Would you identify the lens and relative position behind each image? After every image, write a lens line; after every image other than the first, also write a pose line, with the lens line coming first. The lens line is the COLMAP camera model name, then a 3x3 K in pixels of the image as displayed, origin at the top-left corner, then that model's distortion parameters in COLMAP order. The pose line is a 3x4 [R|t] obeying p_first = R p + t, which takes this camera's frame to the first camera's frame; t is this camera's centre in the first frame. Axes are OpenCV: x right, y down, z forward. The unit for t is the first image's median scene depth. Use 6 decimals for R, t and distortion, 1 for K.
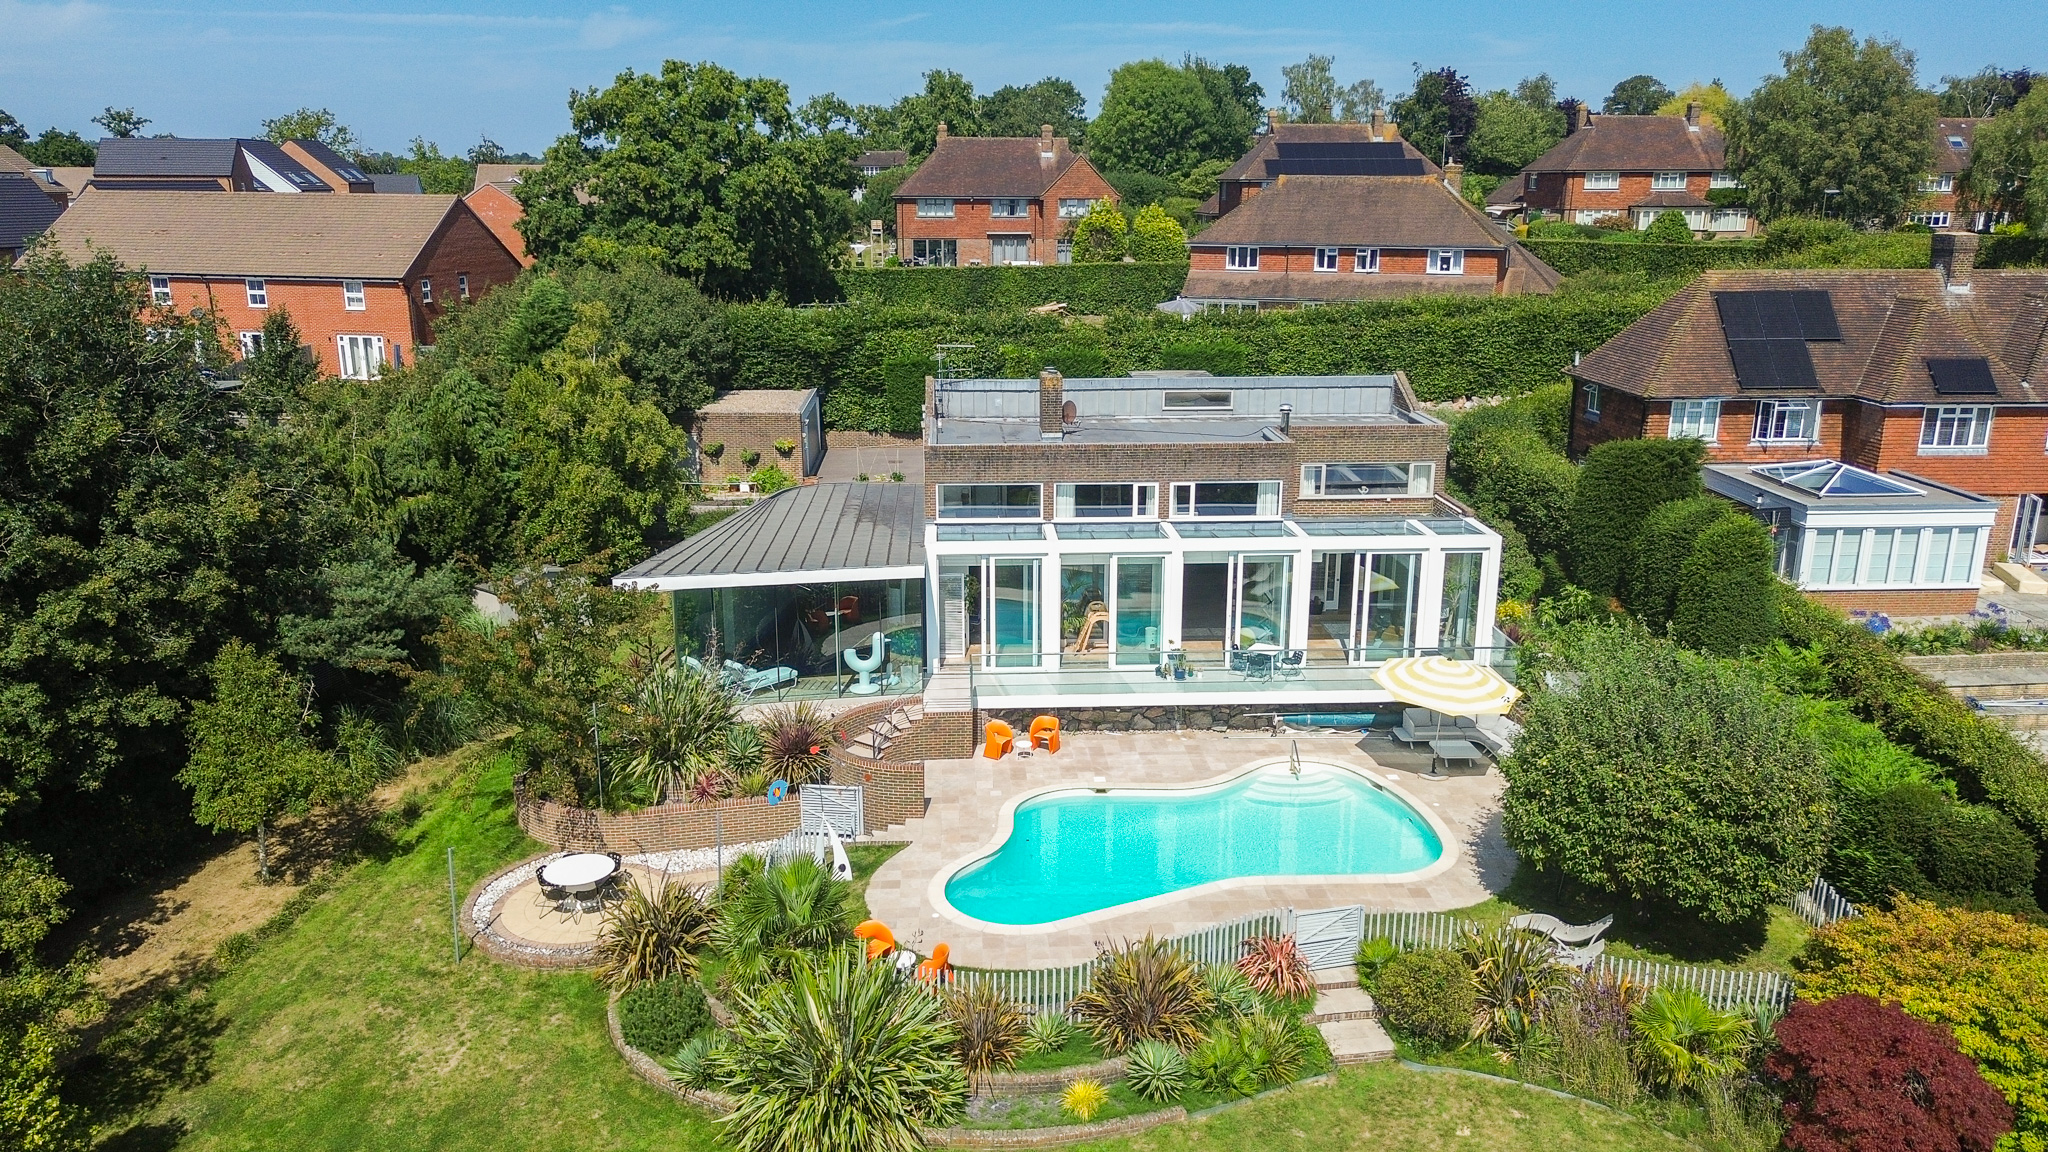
lens RADIAL K [[1458.6, 0, 1030.8], [0, 1458.6, 581.0], [0, 0, 1]] dist [0.071509, -0.066174]
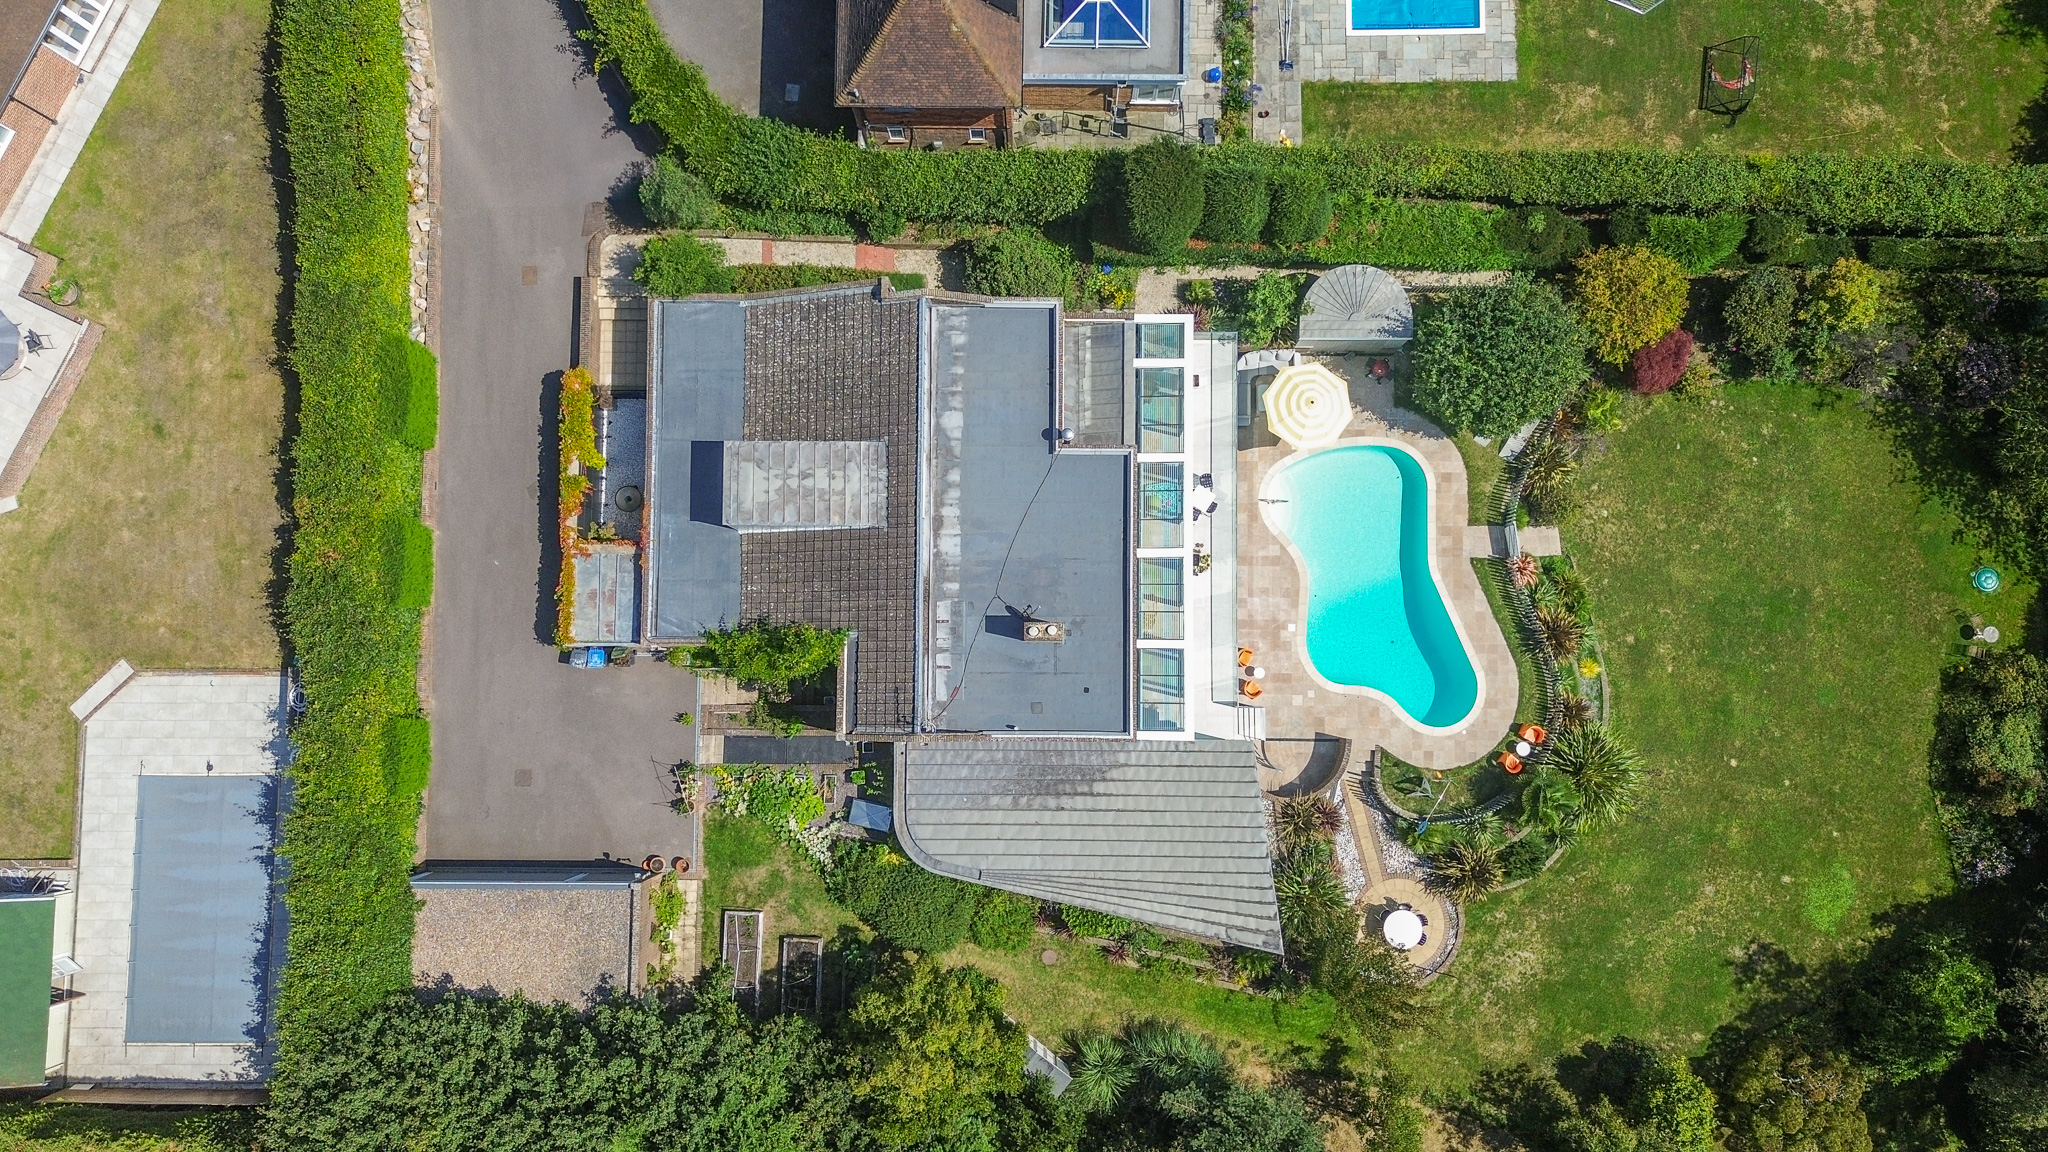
lens RADIAL K [[1496.2, 0, 1024.0], [0, 1496.2, 576.0], [0, 0, 1]] dist [0.128964, -0.231536]
pose [[0.076093, -0.994254, 0.075293, -0.047696], [0.253064, 0.092297, 0.963037, -1.570432], [-0.964452, -0.054226, 0.258633, 0.885433]]
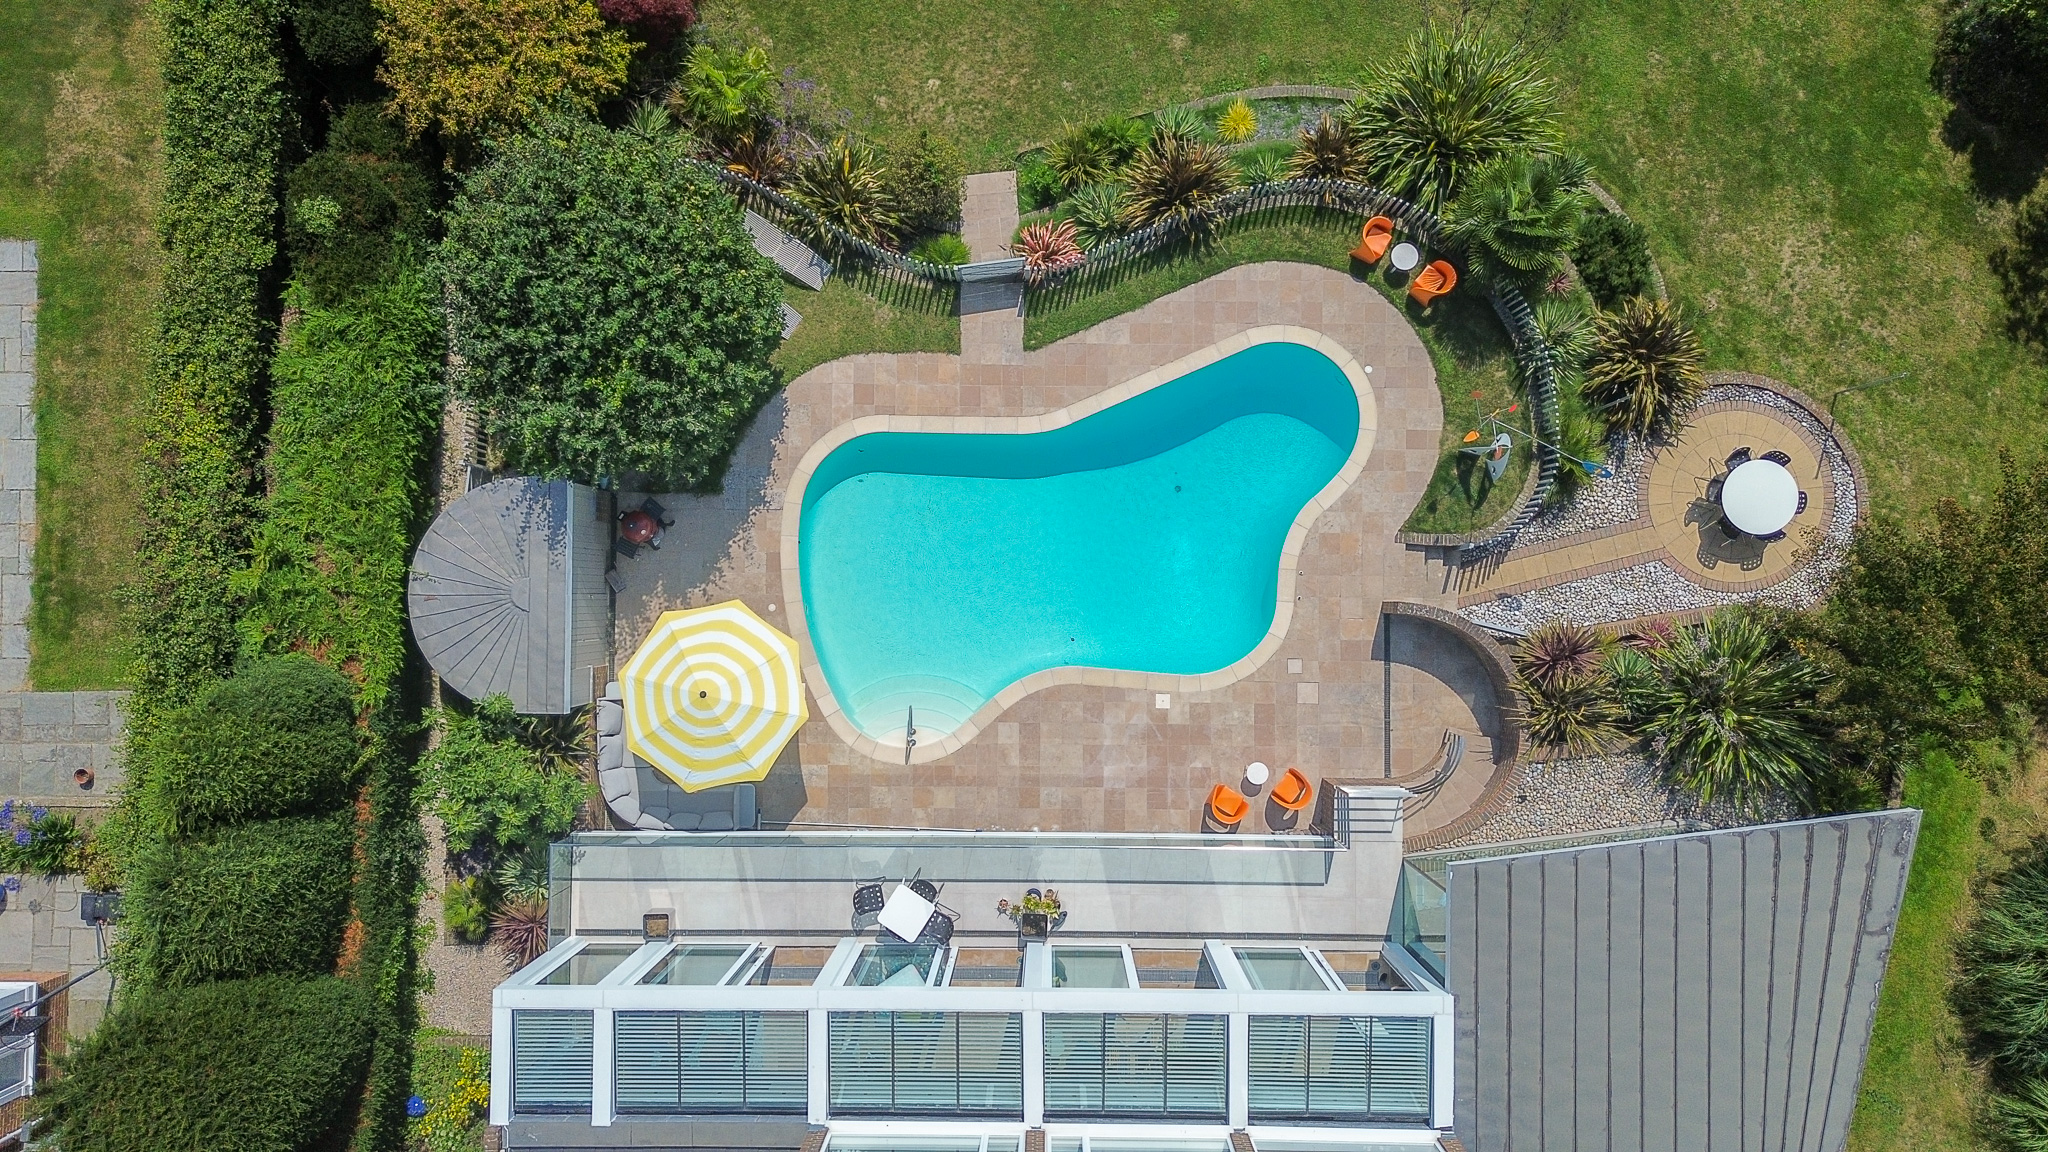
lens RADIAL K [[1458.6, 0, 1030.8], [0, 1458.6, 581.0], [0, 0, 1]] dist [0.071509, -0.066174]
pose [[-0.997061, -0.075951, 0.010070, 0.116401], [0.027687, -0.234633, 0.971690, -0.645471], [-0.071438, 0.969112, 0.236046, 0.772657]]
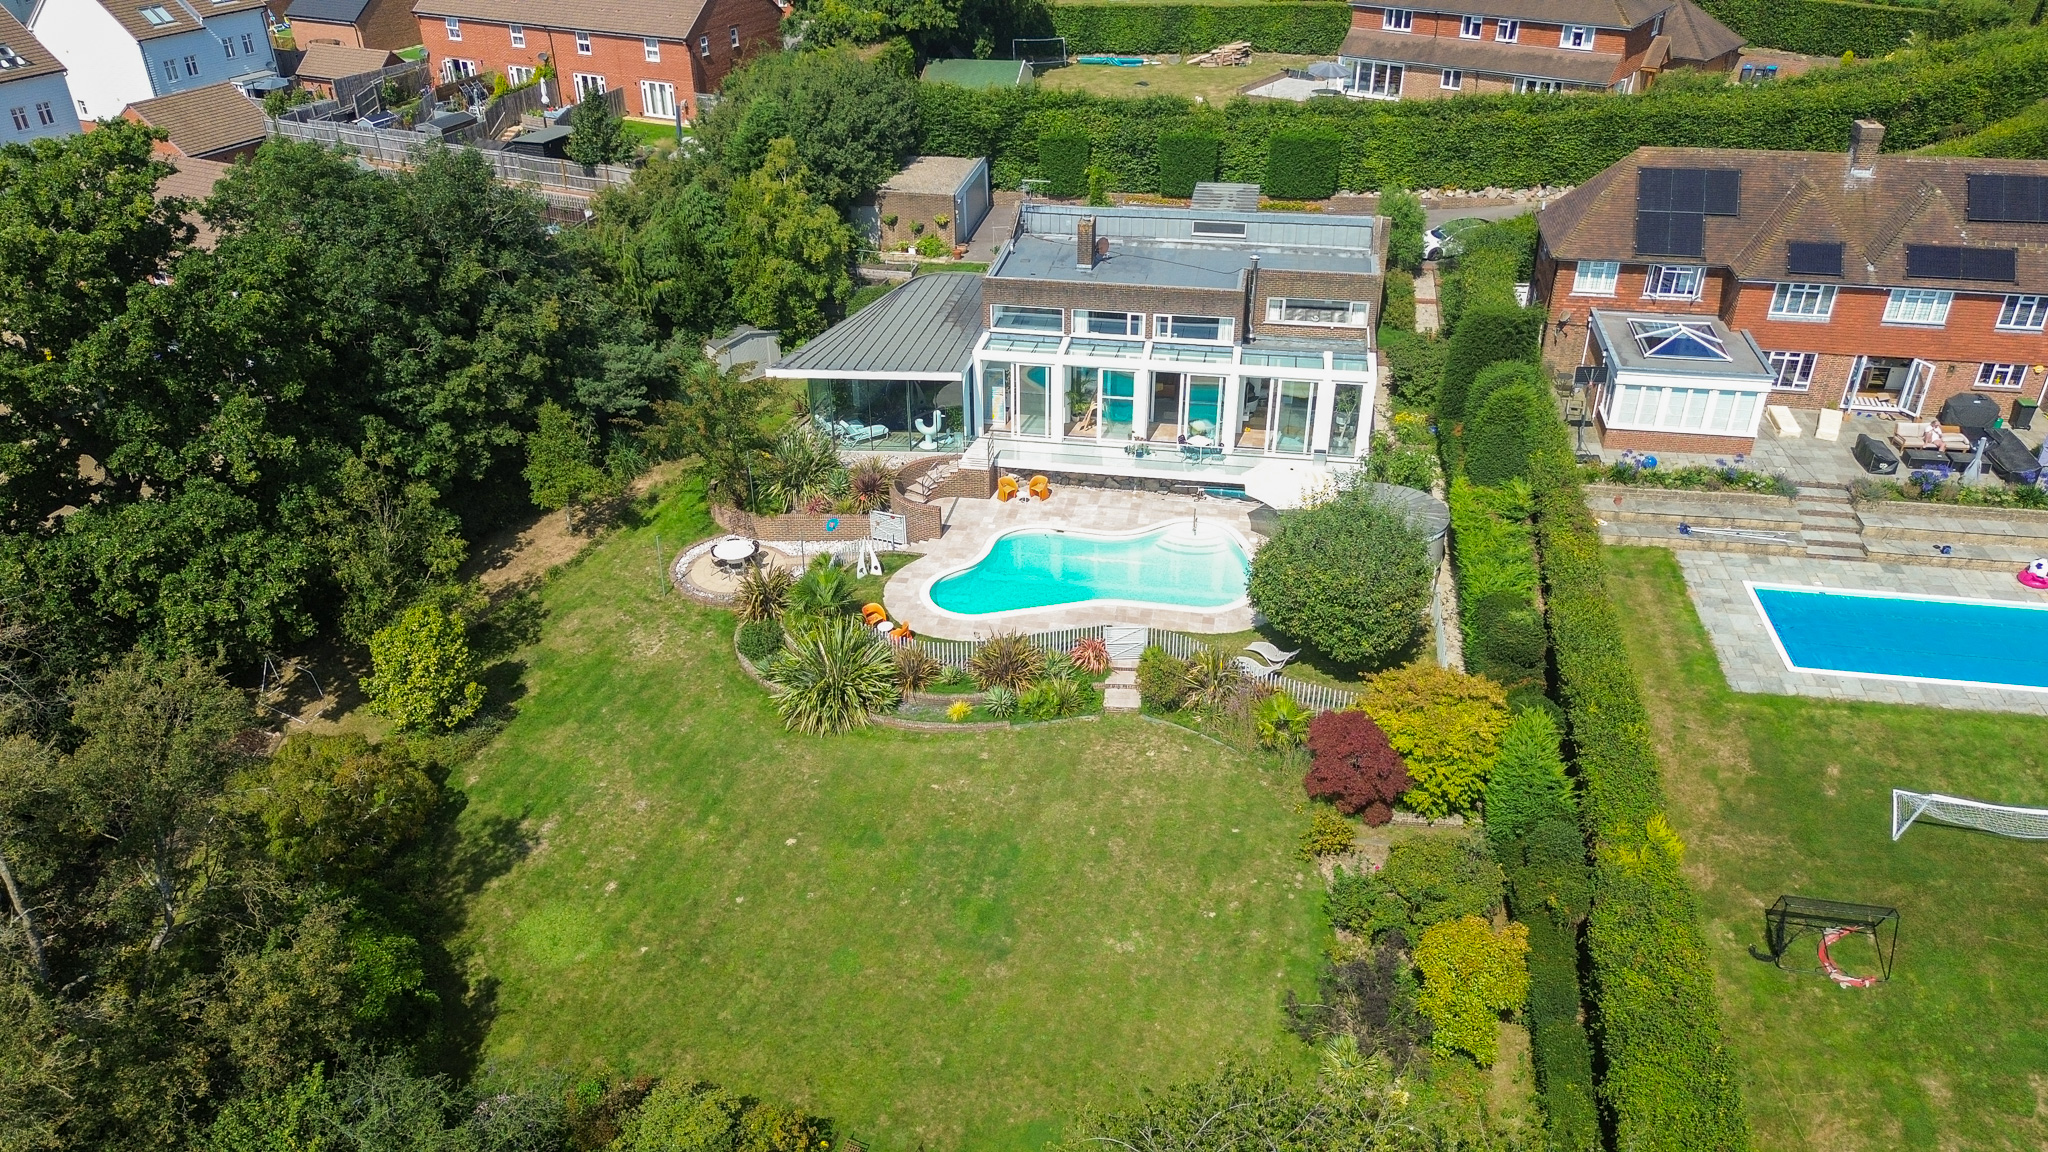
lens RADIAL K [[1496.2, 0, 1024.0], [0, 1496.2, 576.0], [0, 0, 1]] dist [0.128964, -0.231536]
pose [[0.971369, 0.110091, -0.210530, 0.356364], [-0.053108, 0.964350, 0.259246, -0.223555], [0.231566, -0.240642, 0.942586, -0.527681]]
